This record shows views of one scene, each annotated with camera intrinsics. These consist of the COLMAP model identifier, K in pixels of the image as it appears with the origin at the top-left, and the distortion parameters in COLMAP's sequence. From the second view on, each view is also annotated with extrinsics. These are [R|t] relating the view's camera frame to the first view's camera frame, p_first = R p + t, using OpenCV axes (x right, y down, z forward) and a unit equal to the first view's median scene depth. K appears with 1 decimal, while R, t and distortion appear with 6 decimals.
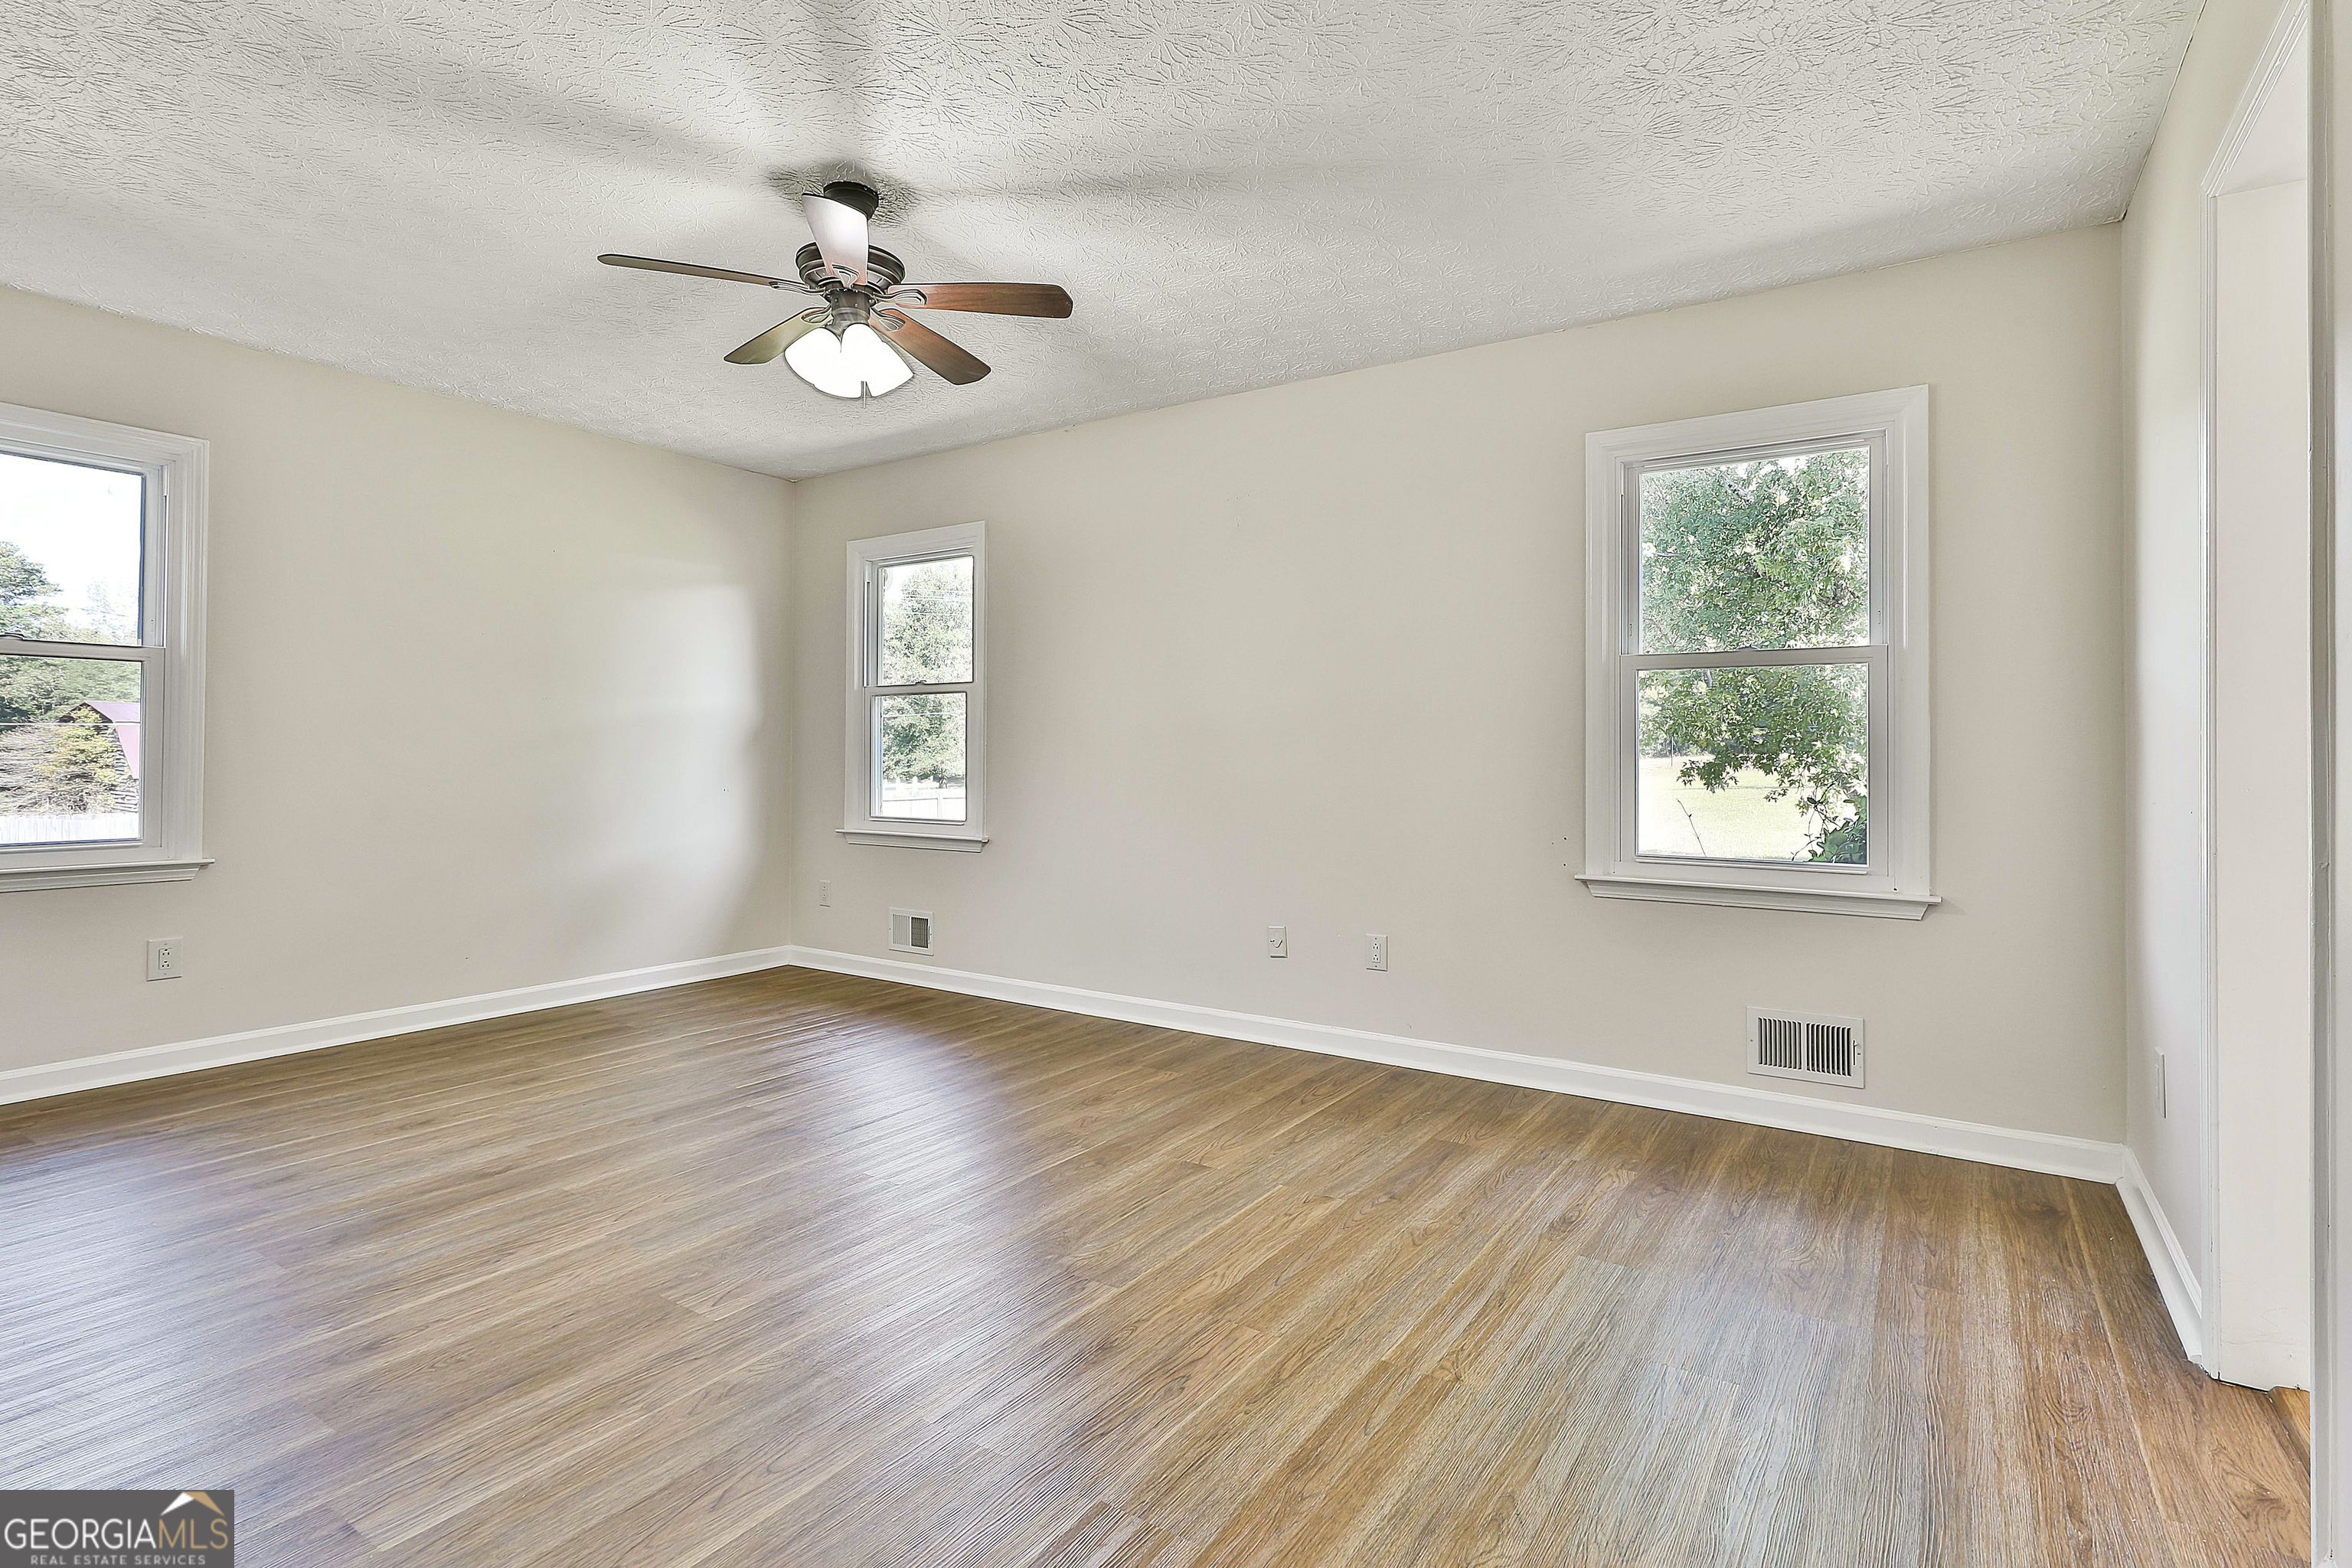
lens RADIAL K [[1140.2, 0, 1176.1], [0, 1140.2, 765.7], [0, 0, 1]] dist [0.000626, -0.001753]
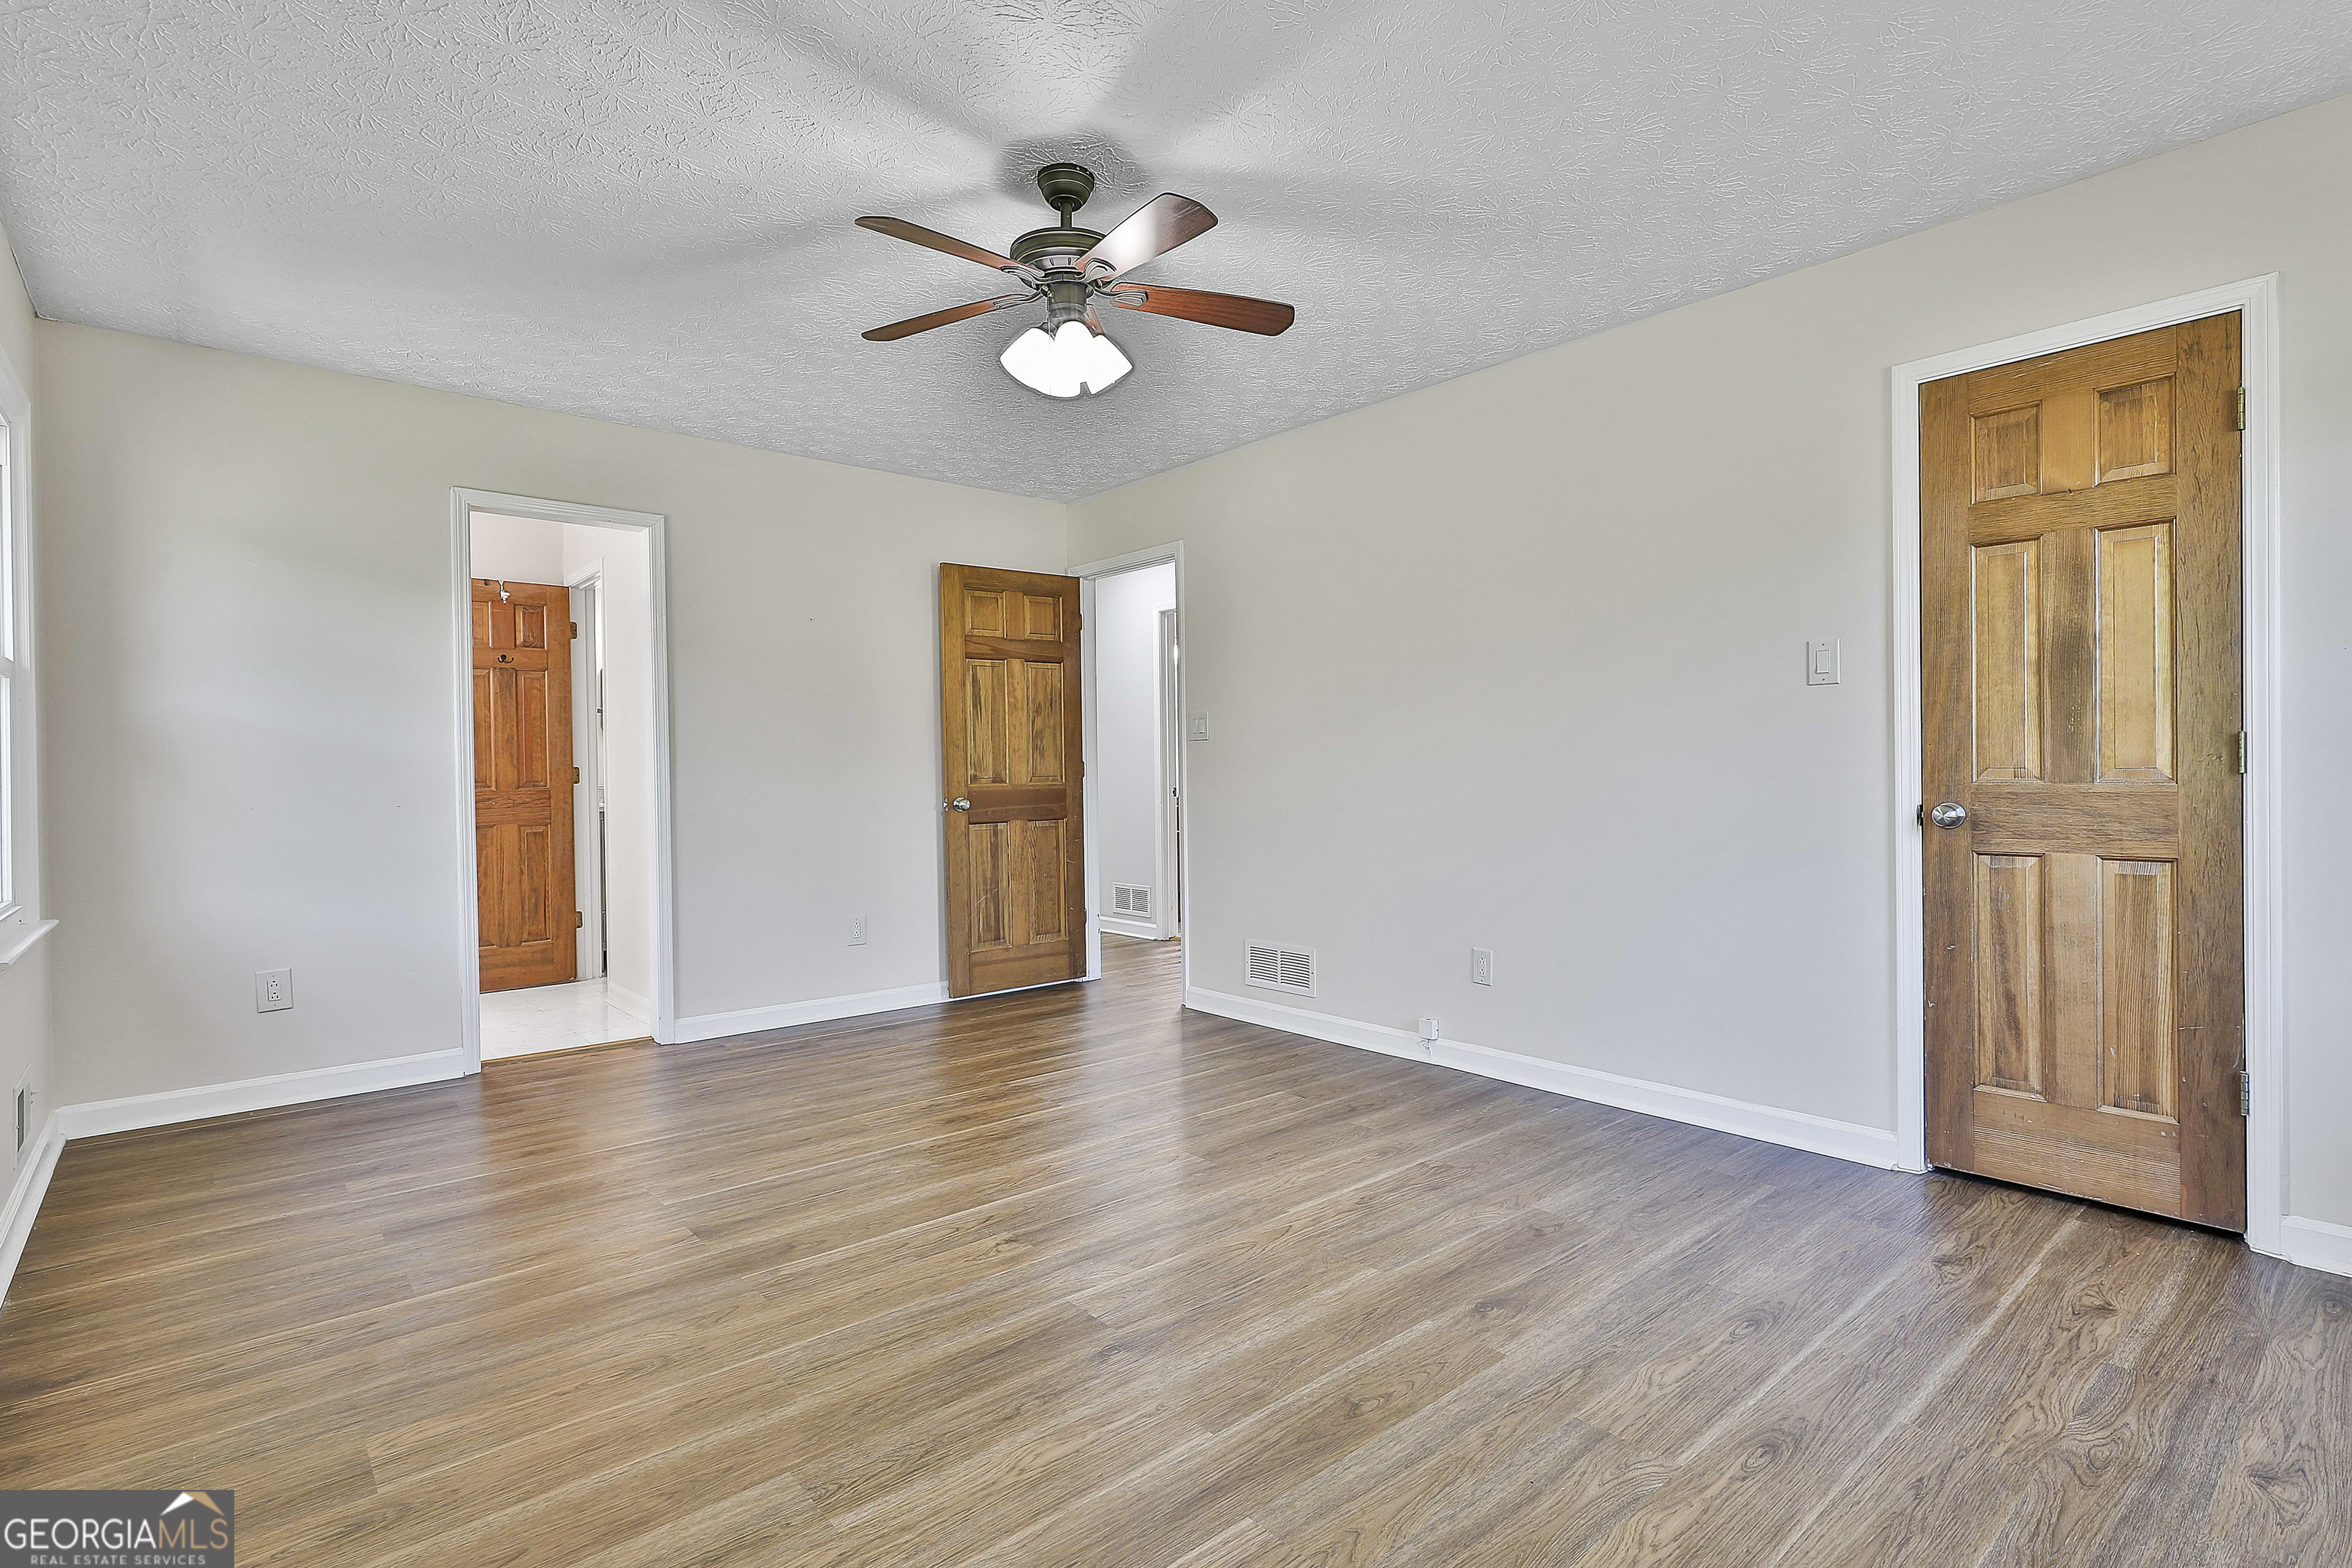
lens RADIAL K [[1140.2, 0, 1176.1], [0, 1140.2, 765.7], [0, 0, 1]] dist [0.000626, -0.001753]
pose [[-0.962331, 0.006271, 0.271810, -0.621208], [0.009059, 0.999918, 0.009003, -0.023821], [-0.271731, 0.011126, -0.962309, 1.853740]]
